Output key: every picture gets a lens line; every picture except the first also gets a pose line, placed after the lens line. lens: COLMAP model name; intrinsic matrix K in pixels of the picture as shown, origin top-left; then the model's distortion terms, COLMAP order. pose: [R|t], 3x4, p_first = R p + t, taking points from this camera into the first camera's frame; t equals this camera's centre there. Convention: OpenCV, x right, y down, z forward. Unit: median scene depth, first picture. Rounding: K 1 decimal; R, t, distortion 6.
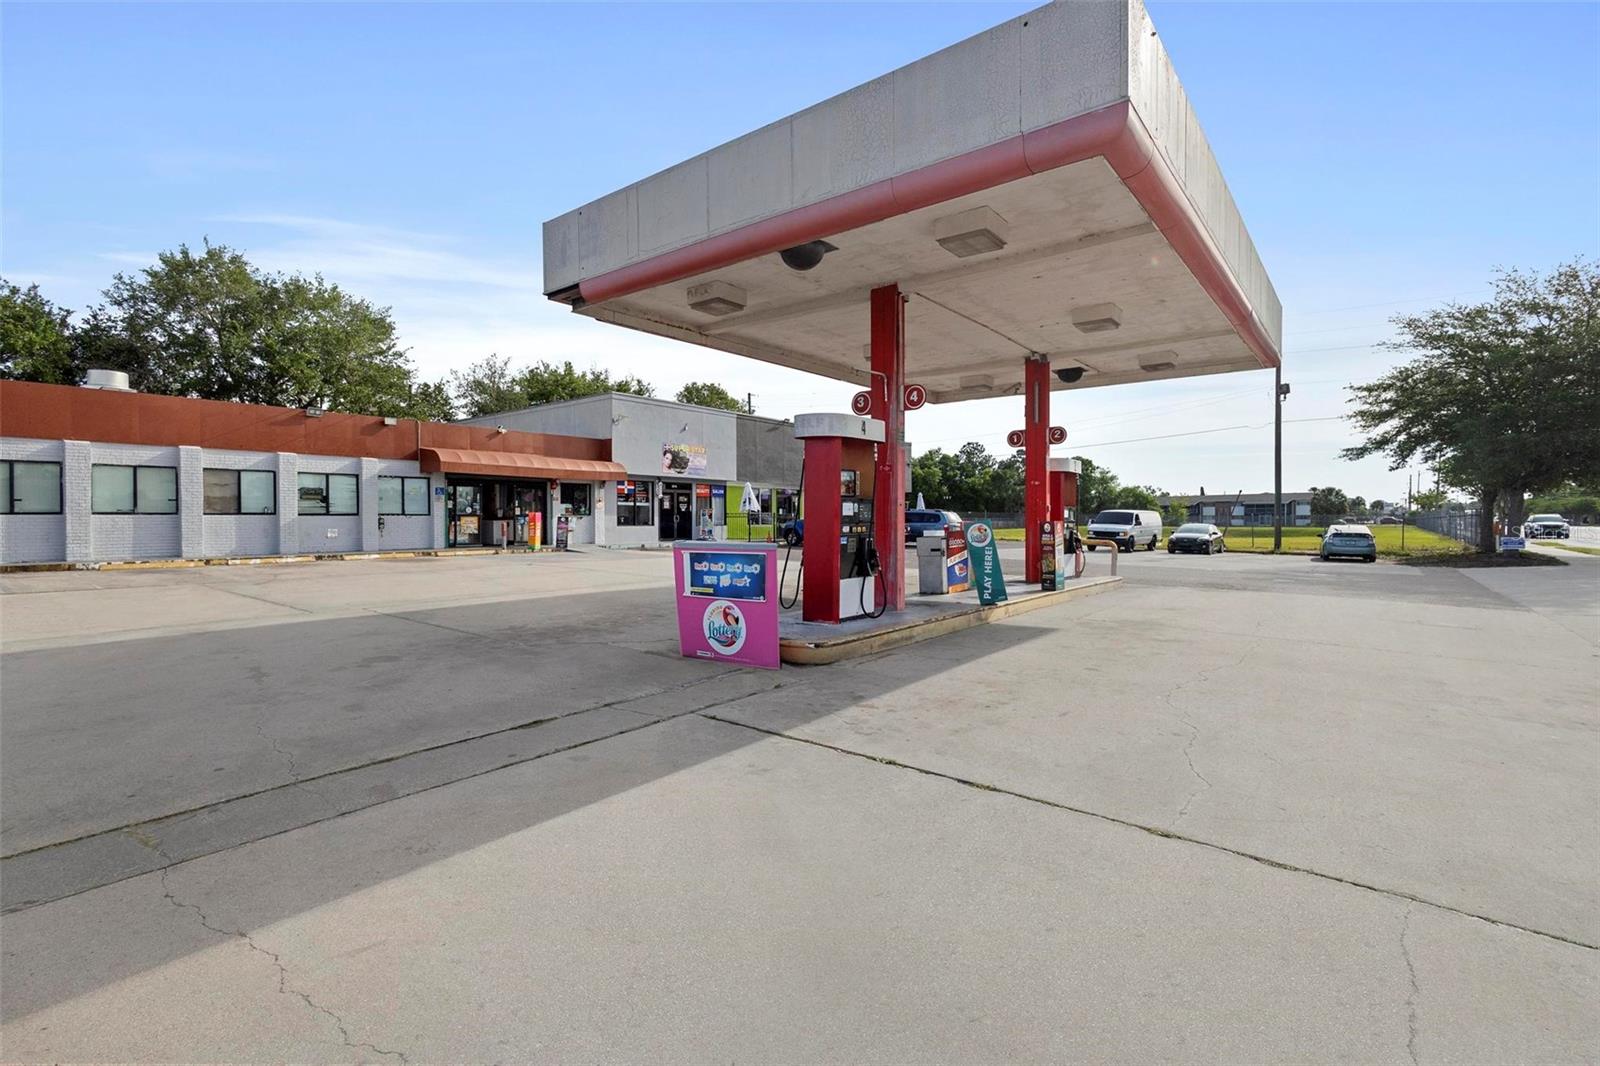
lens RADIAL K [[739.7, 0, 810.4], [0, 739.7, 537.5], [0, 0, 1]] dist [0.003741, 0.000113]
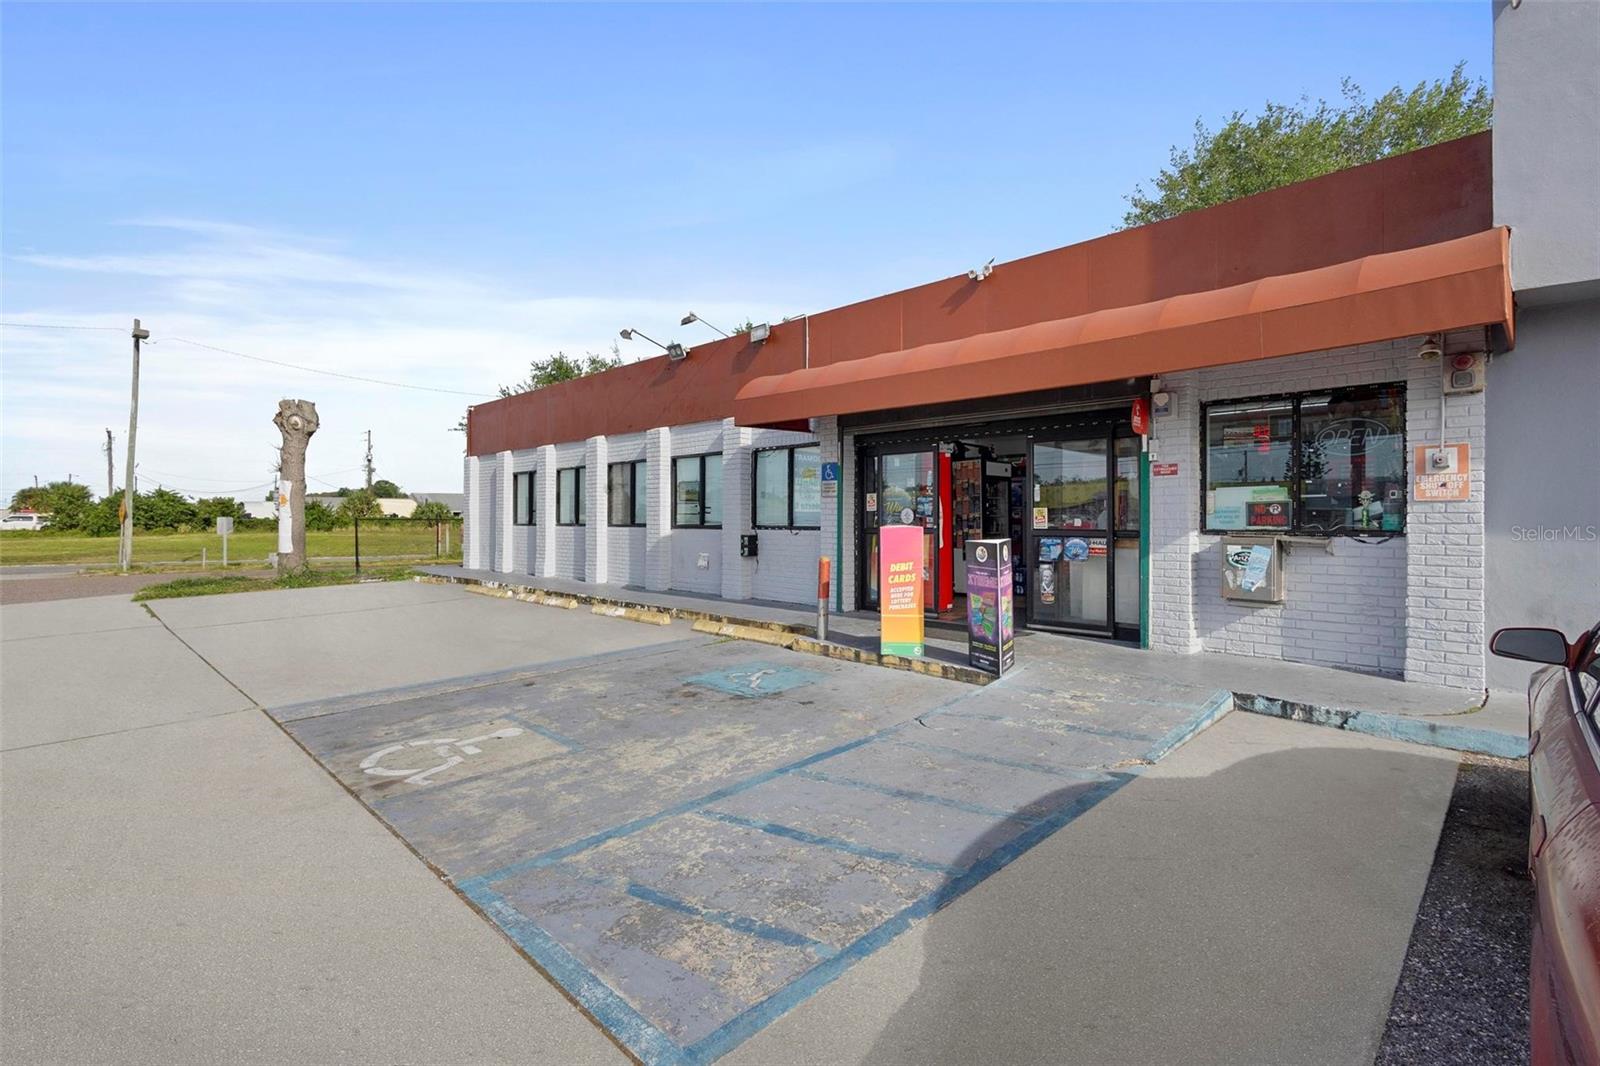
lens RADIAL K [[739.7, 0, 791.2], [0, 739.7, 523.3], [0, 0, 1]] dist [0.003741, 0.000113]
pose [[-0.127190, 0.012867, -0.991795, -0.079449], [-0.021259, 0.999651, 0.015696, -0.035569], [0.991651, 0.023081, -0.126872, 0.920278]]
